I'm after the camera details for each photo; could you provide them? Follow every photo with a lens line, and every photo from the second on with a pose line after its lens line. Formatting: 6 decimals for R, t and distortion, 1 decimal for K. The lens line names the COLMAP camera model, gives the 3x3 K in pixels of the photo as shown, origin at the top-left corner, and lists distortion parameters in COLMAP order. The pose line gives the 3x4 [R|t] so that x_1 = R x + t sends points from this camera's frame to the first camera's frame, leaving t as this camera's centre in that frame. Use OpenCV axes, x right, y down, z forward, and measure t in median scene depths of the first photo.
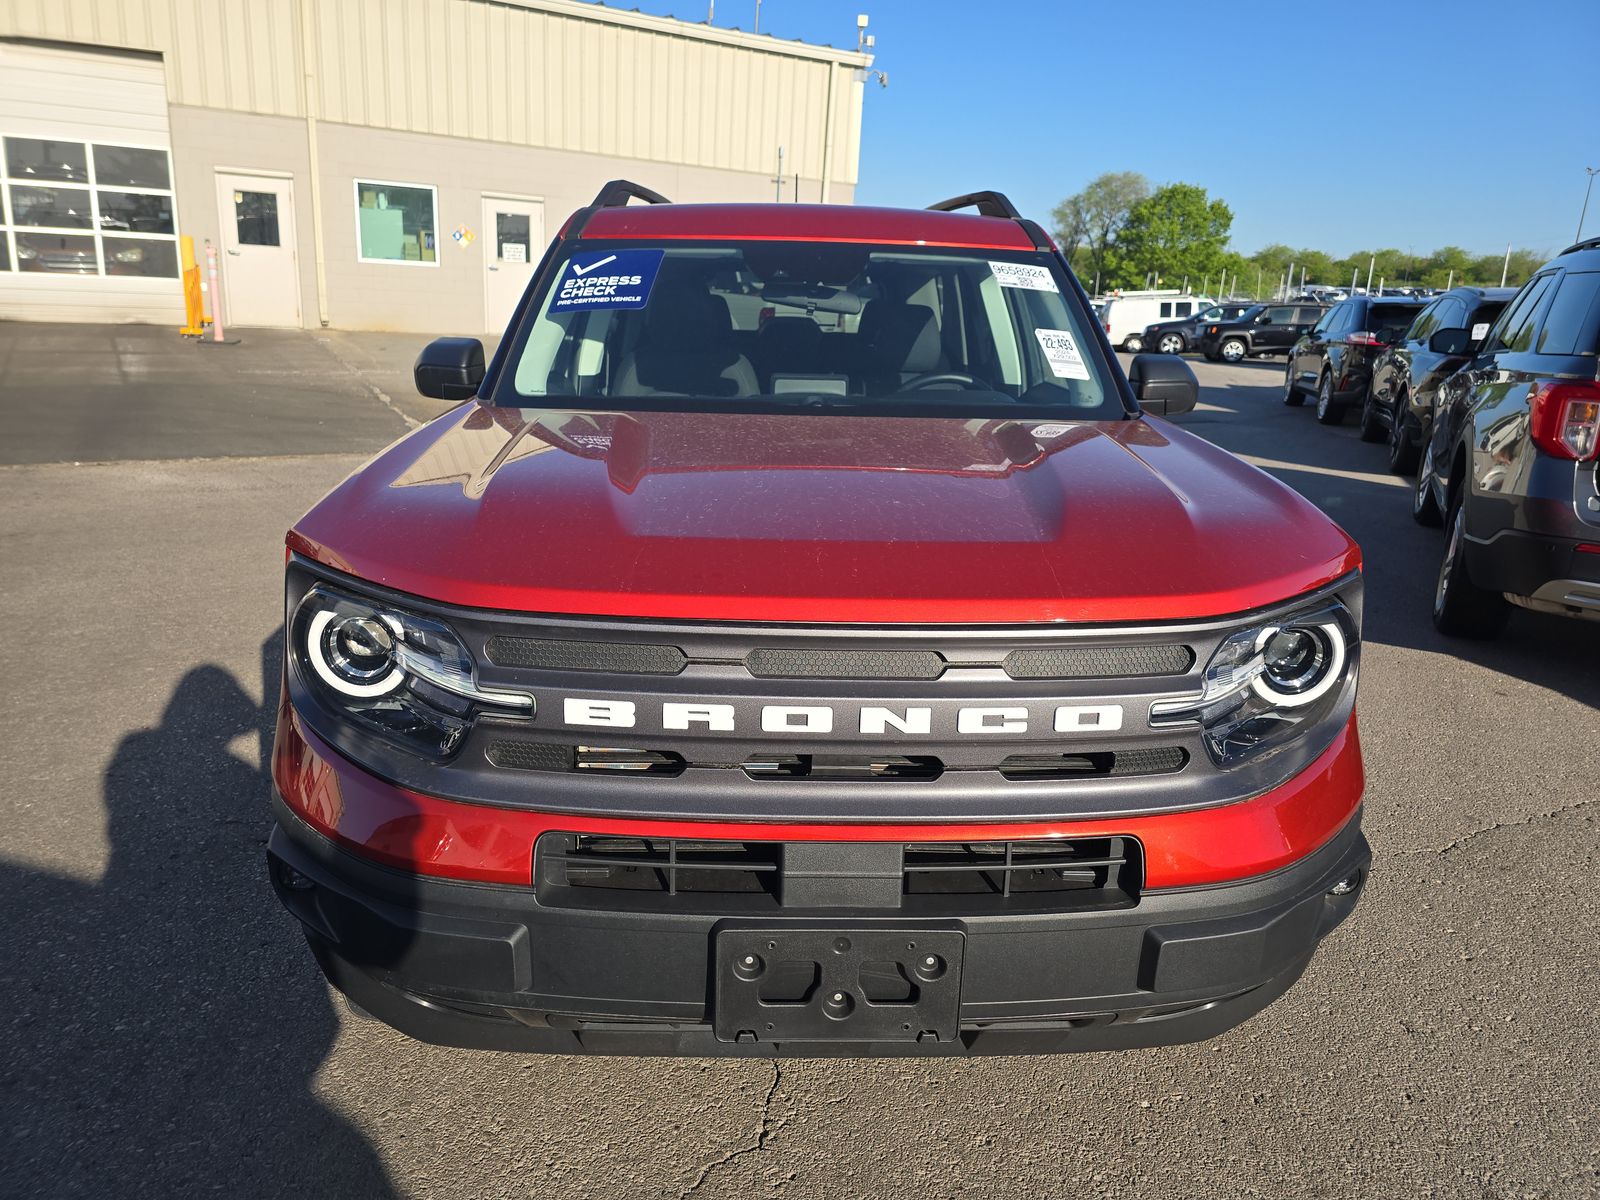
lens RADIAL K [[1147.8, 0, 800.0], [0, 1147.8, 600.0], [0, 0, 1]] dist [0.069560, -0.058986]
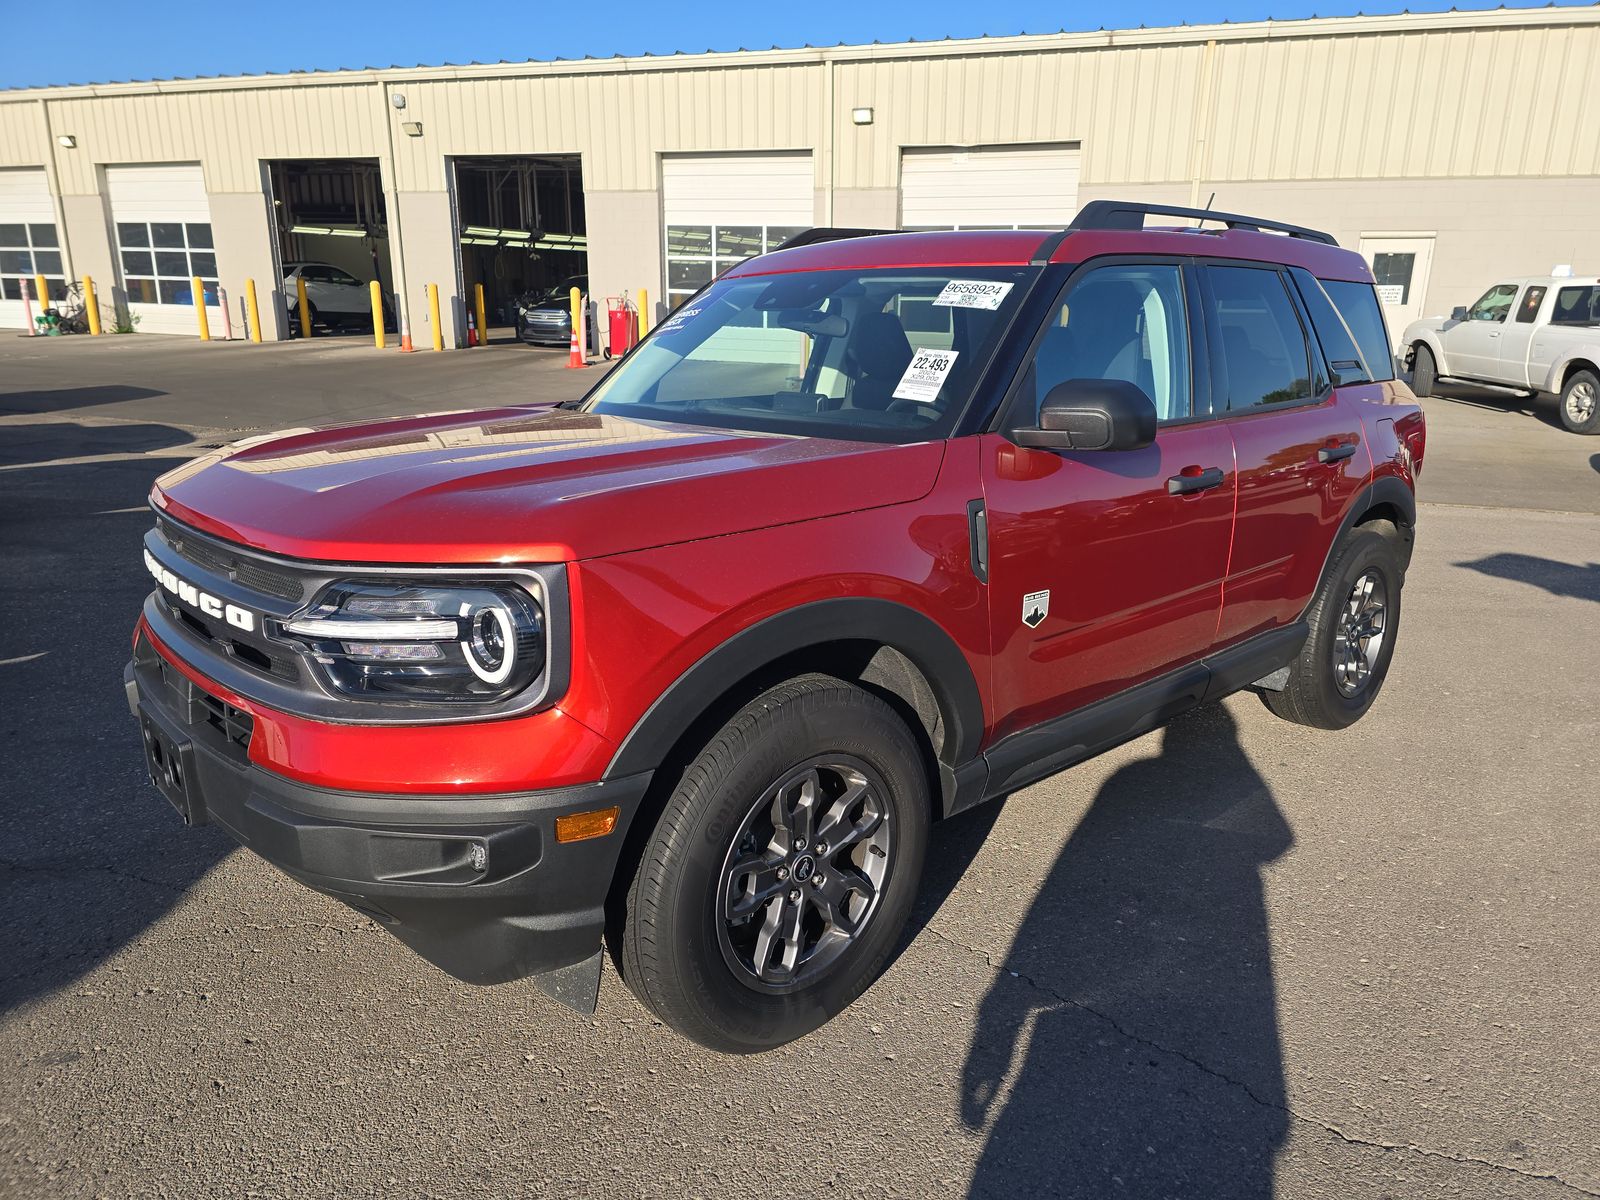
lens RADIAL K [[1079.9, 0, 800.0], [0, 1079.9, 600.0], [0, 0, 1]] dist [0.066006, -0.065698]
pose [[0.626602, 0.172080, -0.760104, 0.510062], [-0.196497, 0.978692, 0.059582, -0.061307], [0.754161, 0.112025, 0.647064, 0.317277]]
